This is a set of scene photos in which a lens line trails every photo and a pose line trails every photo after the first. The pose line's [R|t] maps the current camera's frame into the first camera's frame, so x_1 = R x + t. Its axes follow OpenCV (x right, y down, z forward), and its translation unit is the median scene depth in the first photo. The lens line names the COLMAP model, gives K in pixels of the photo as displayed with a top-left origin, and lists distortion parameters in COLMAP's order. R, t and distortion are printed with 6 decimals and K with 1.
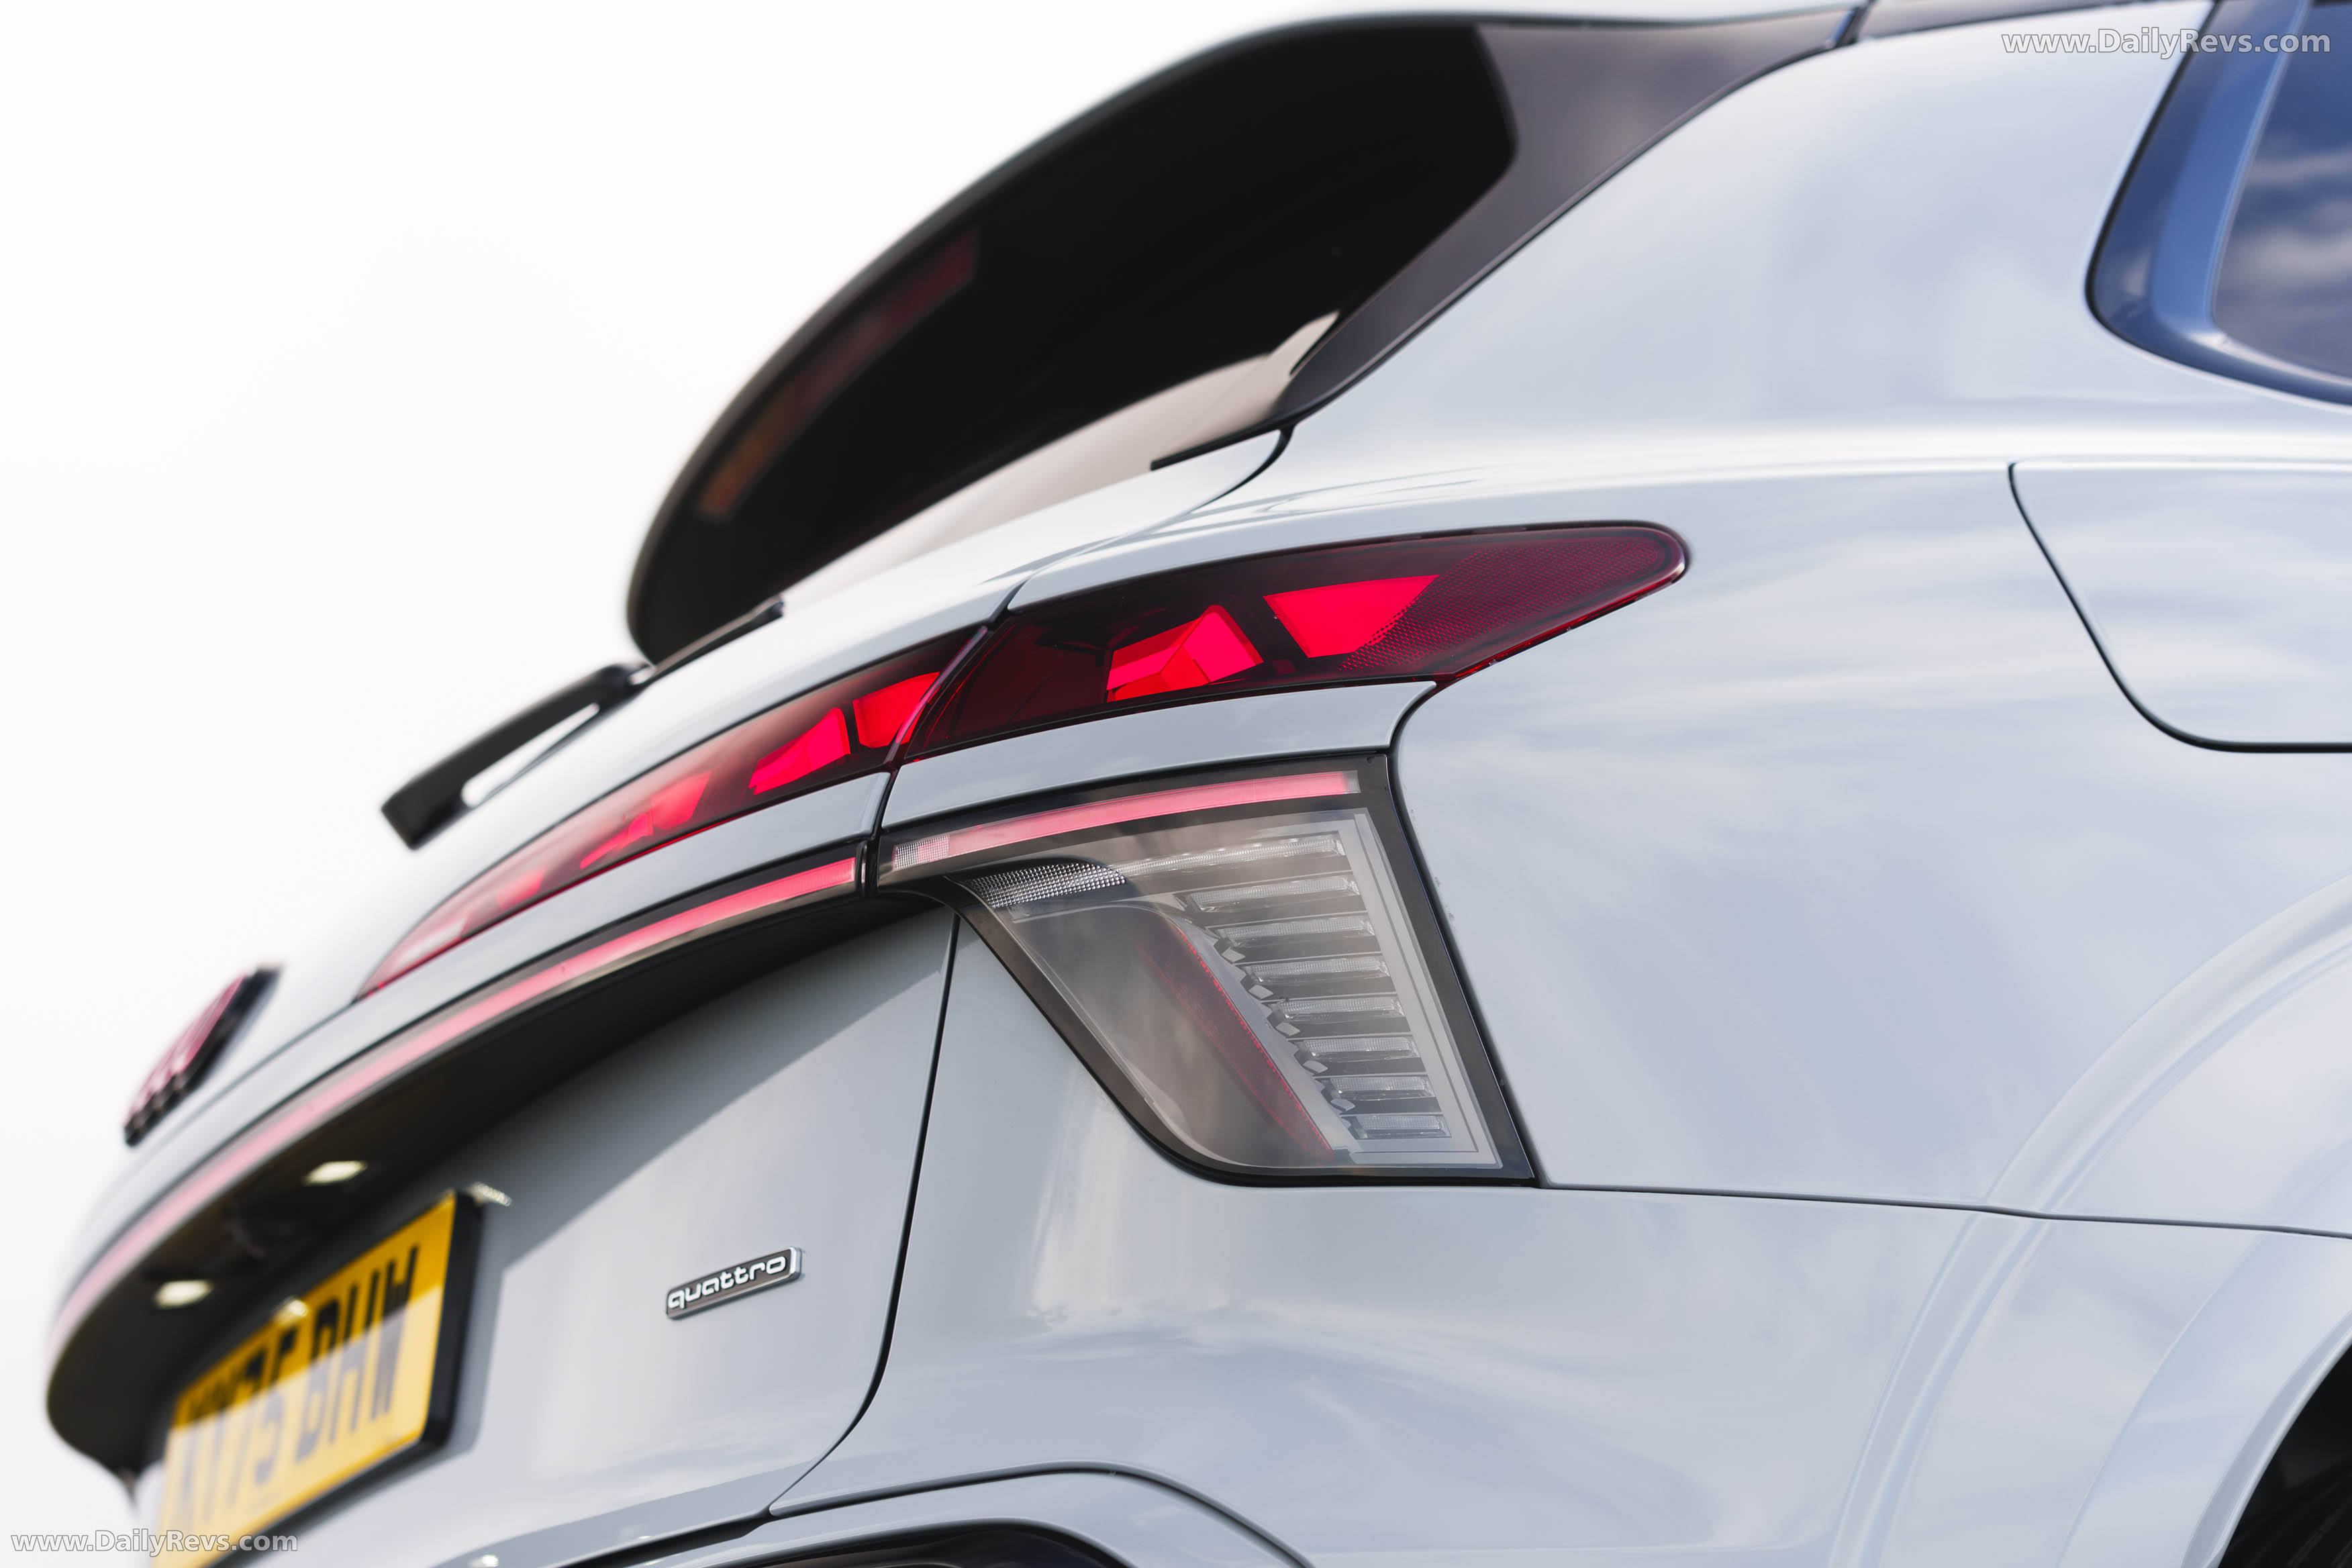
lens RADIAL K [[4920.5, 0, 1176.0], [0, 4920.5, 784.0], [0, 0, 1]] dist [-0.041489, -0.201388]
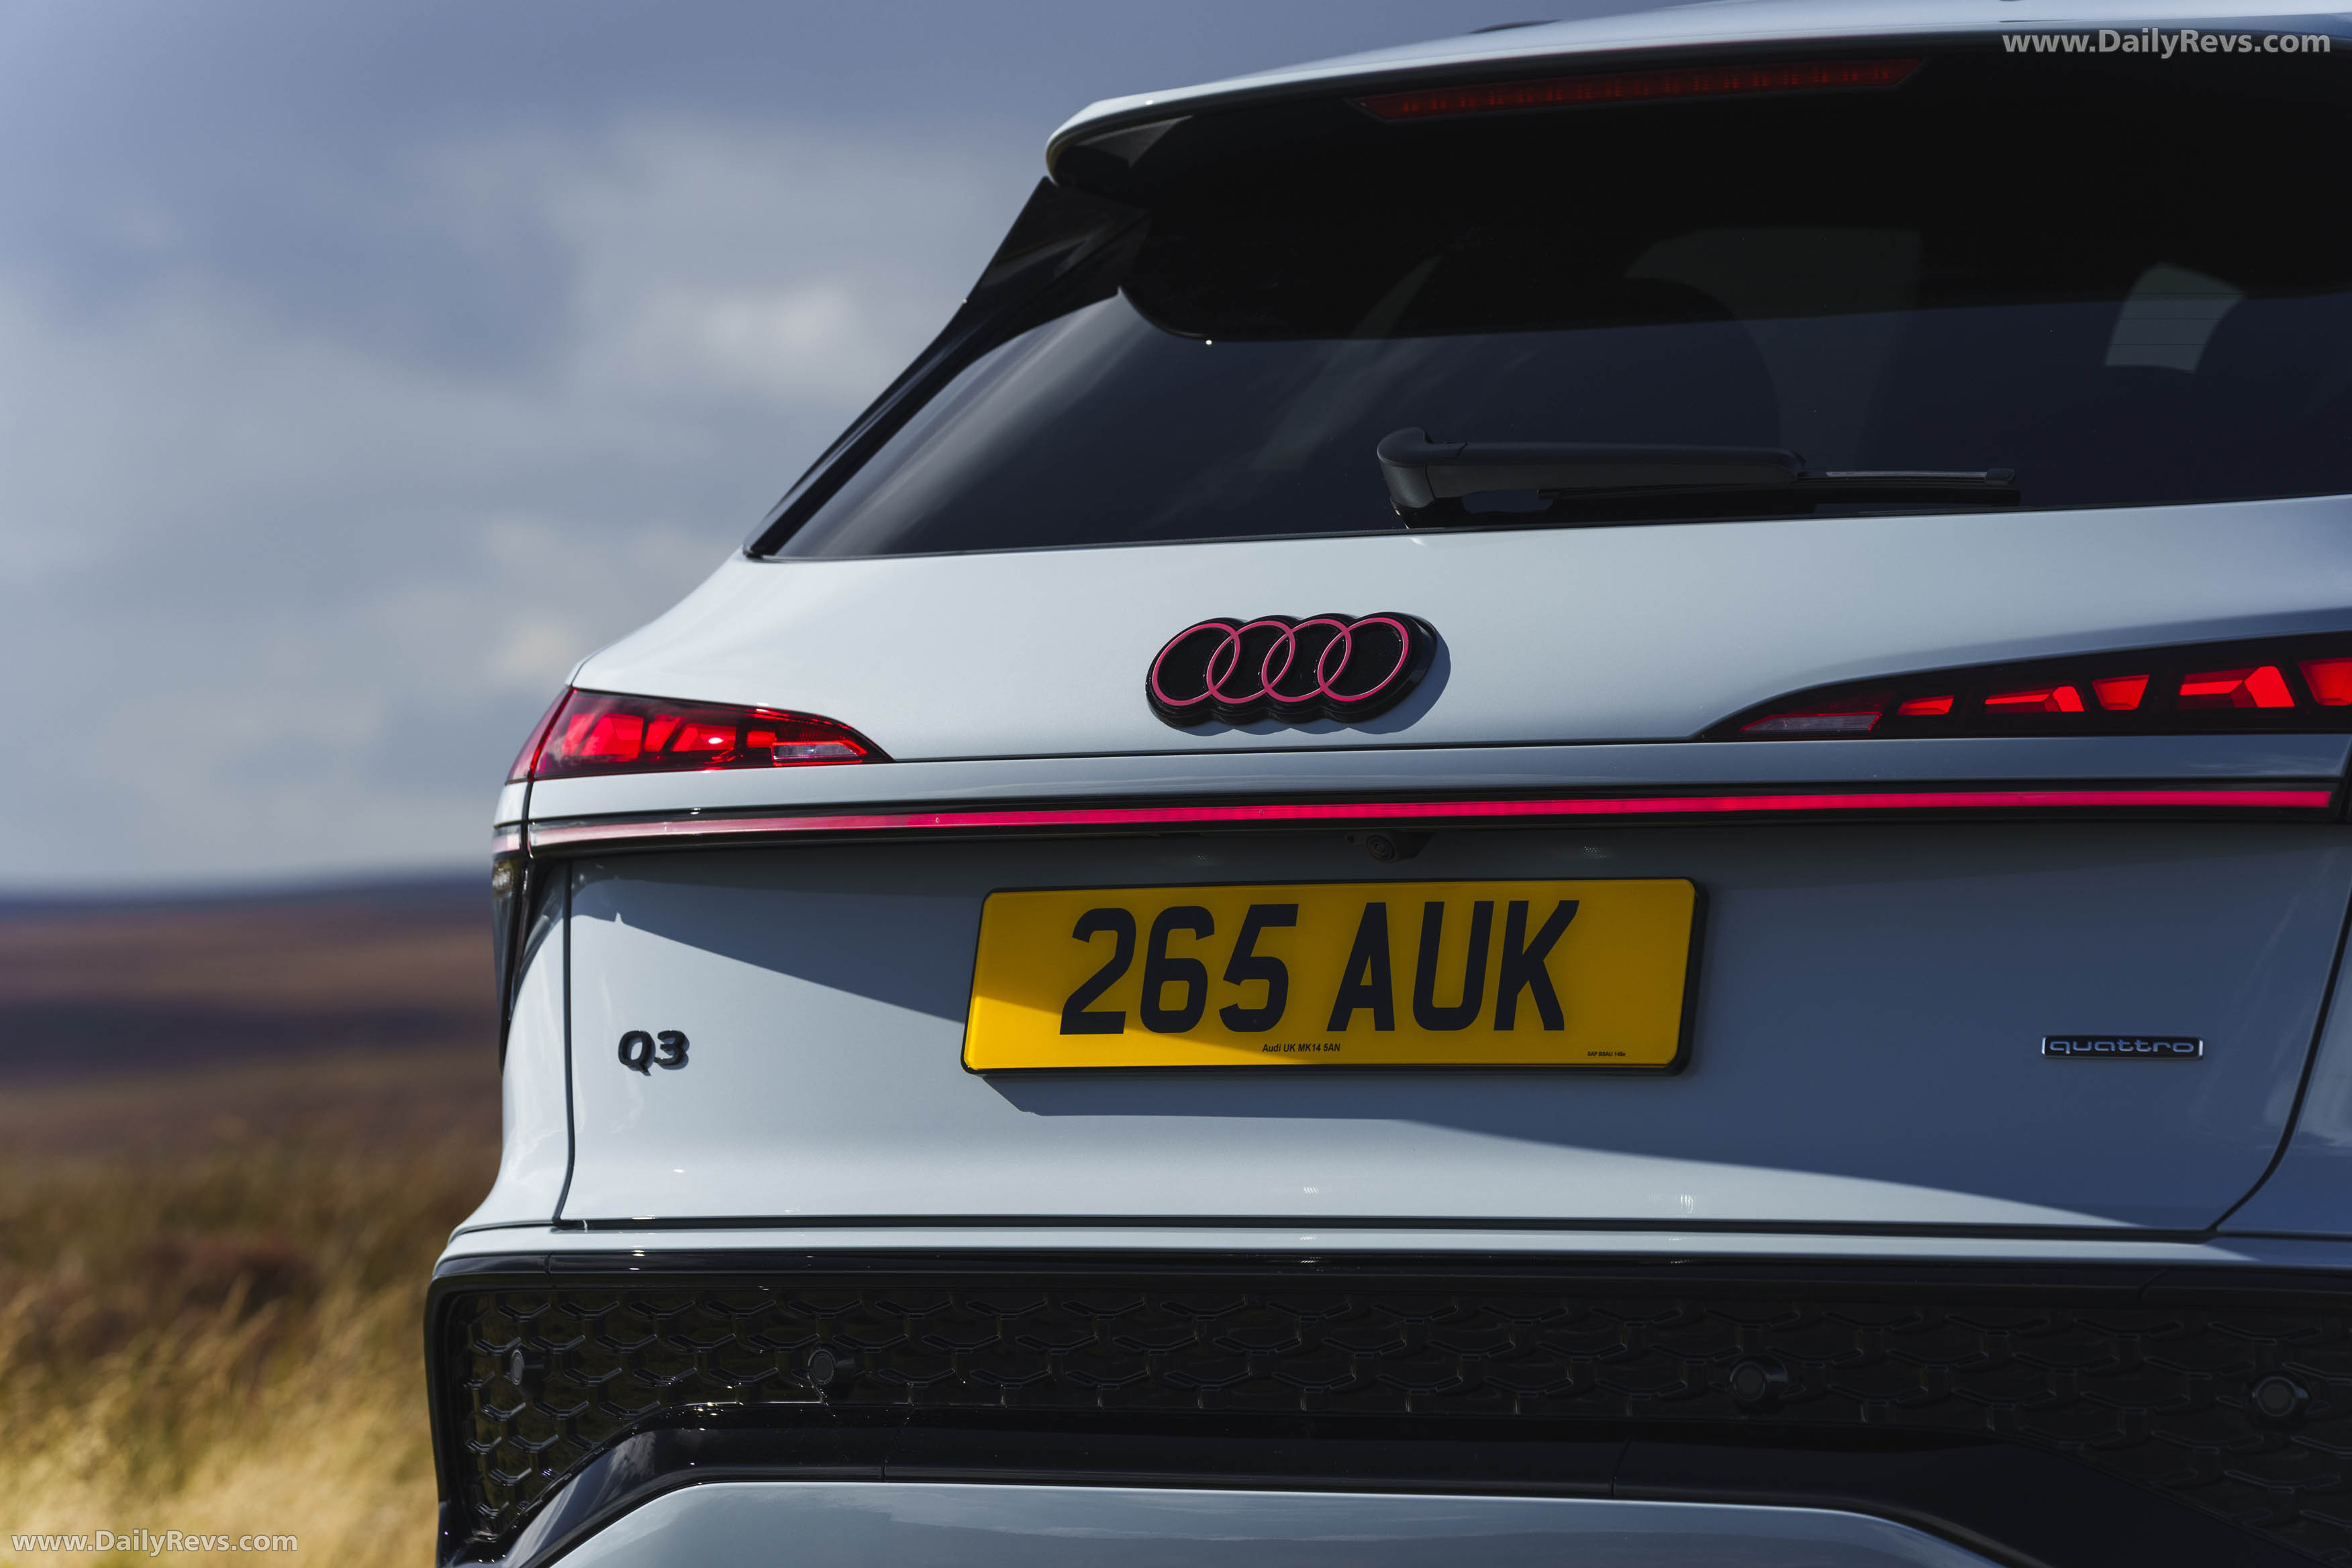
lens RADIAL K [[9949.3, 0, 1176.0], [0, 9949.3, 784.0], [0, 0, 1]] dist [0.045664, -0.980126]
pose [[0.866820, 0.120827, 0.483759, -1.751668], [-0.223153, 0.961617, 0.159676, -0.373646], [-0.445898, -0.246362, 0.860512, -1.342318]]
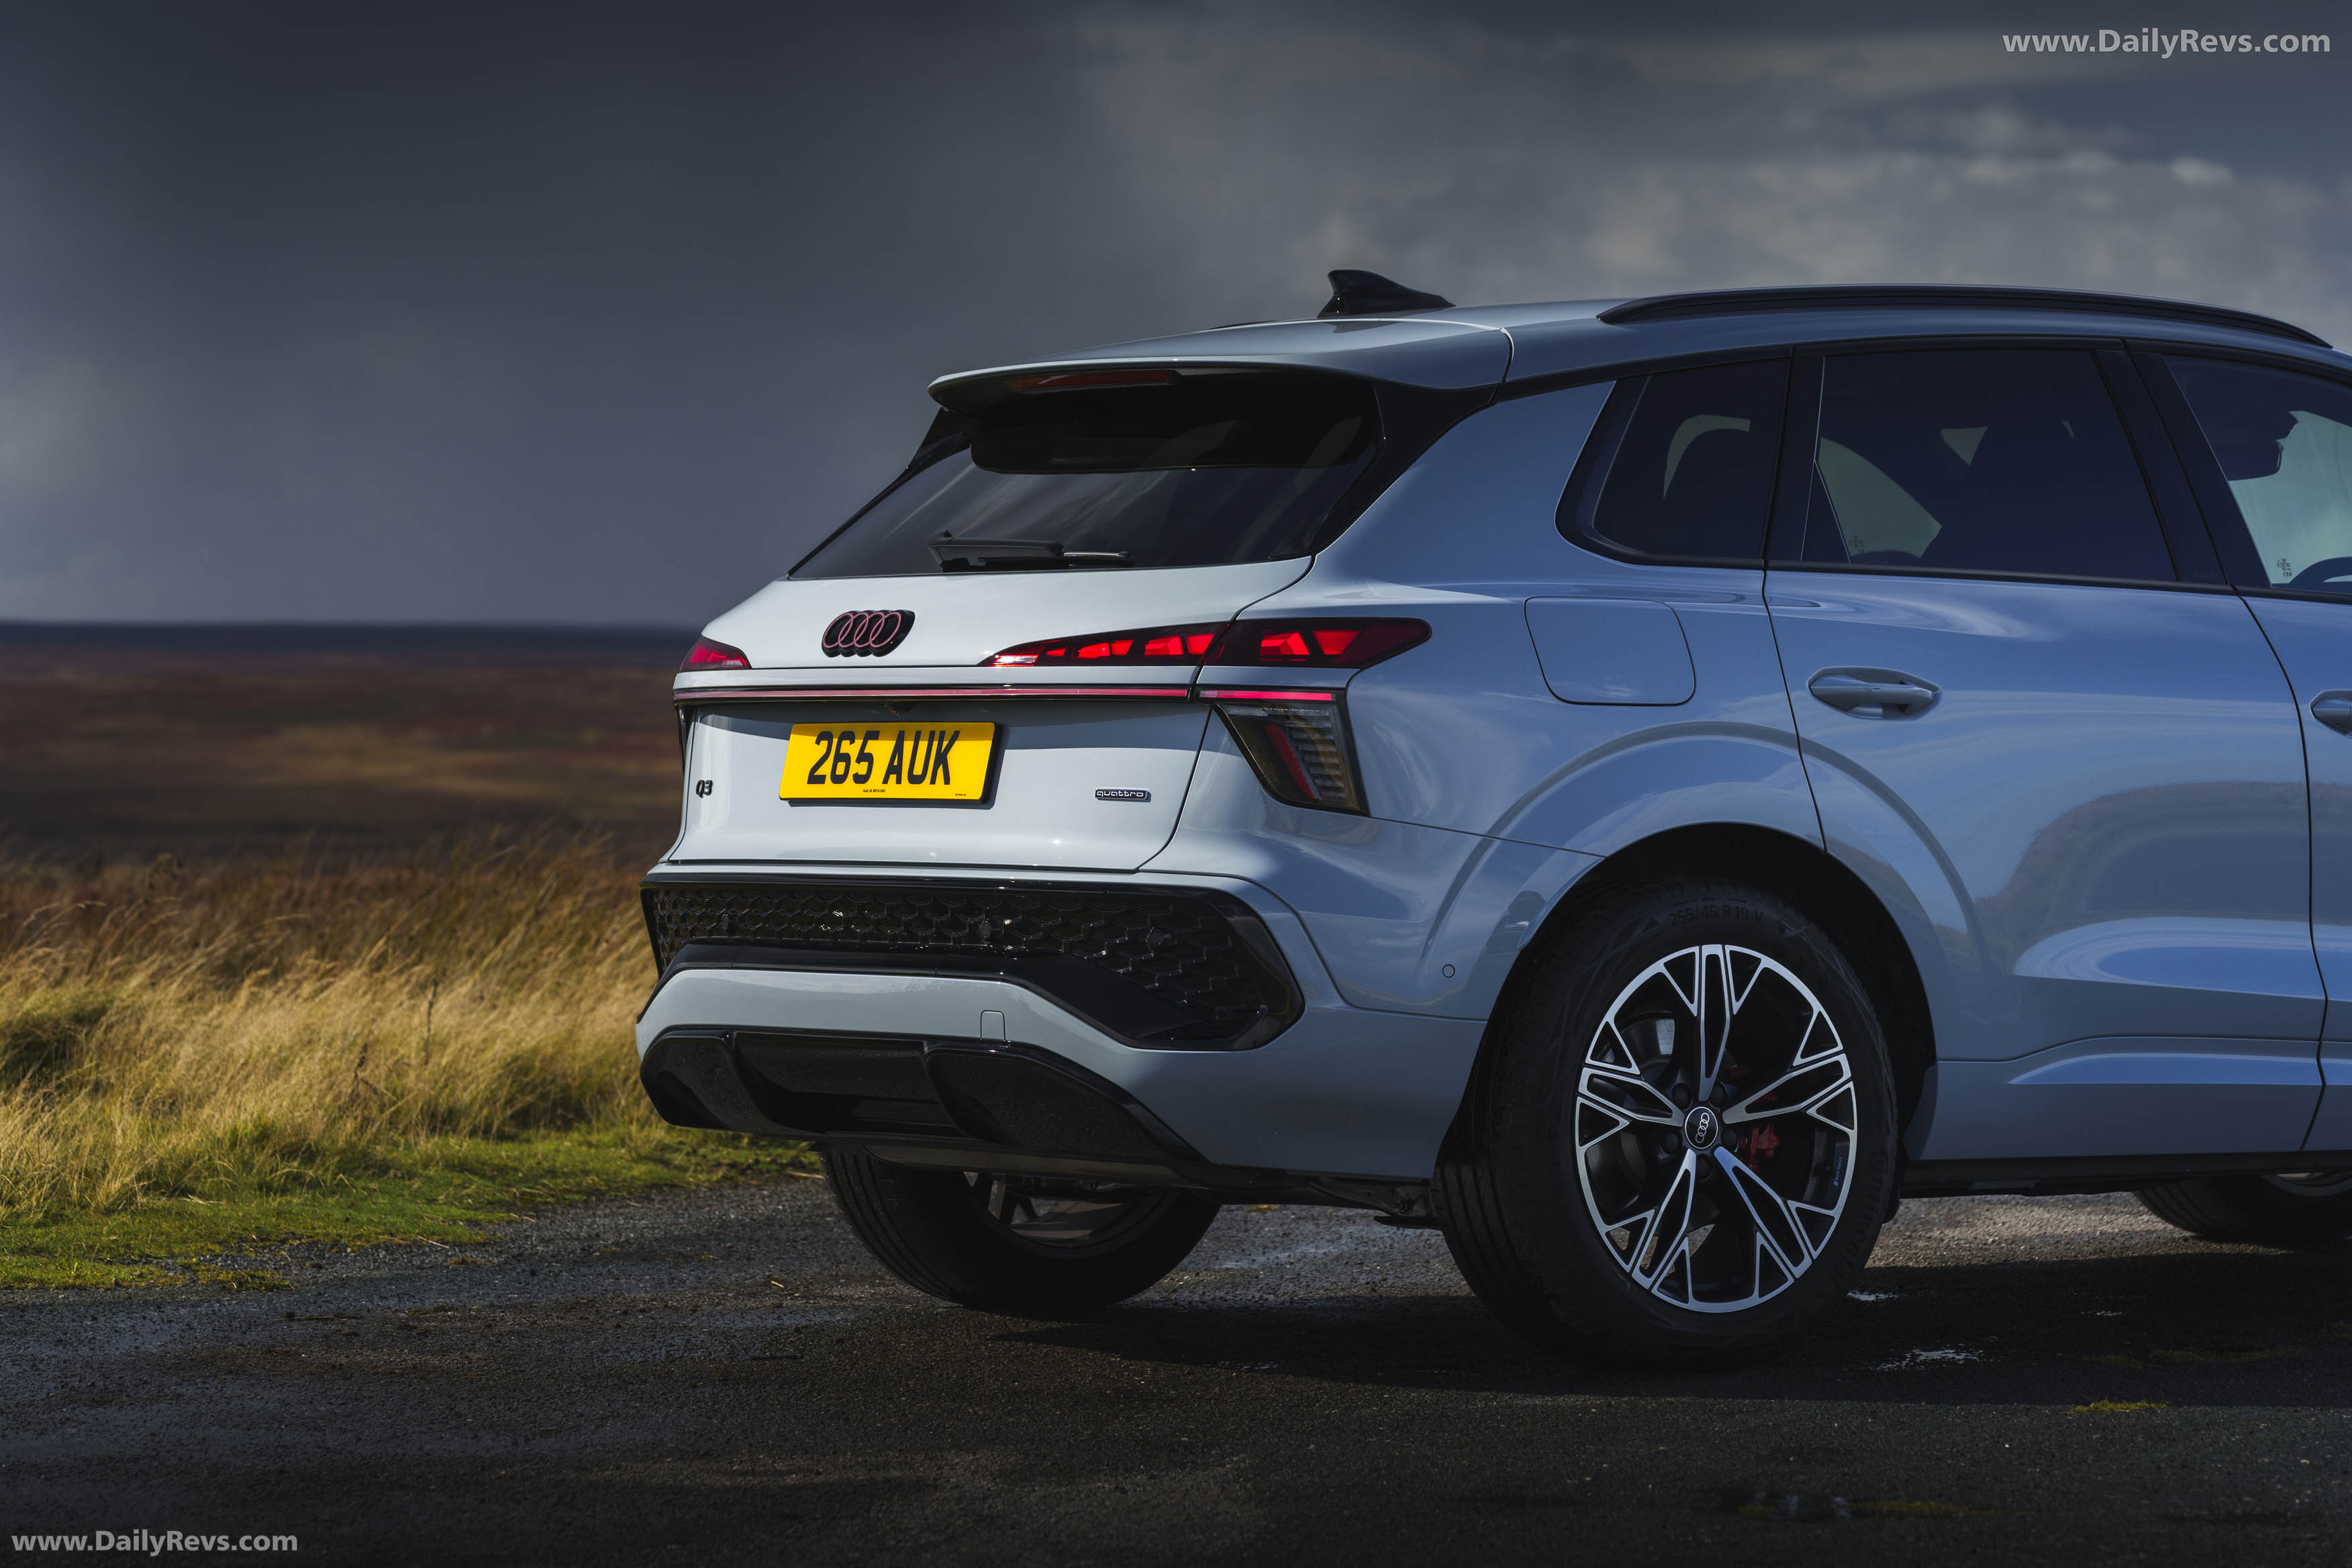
lens RADIAL K [[7790.8, 0, 1176.0], [0, 7790.8, 784.0], [0, 0, 1]] dist [0.020201, -0.185387]
pose [[0.975179, 0.119886, 0.186153, -1.084672], [-0.164607, 0.954835, 0.247376, -1.276966], [-0.148088, -0.271878, 0.950869, -4.237831]]
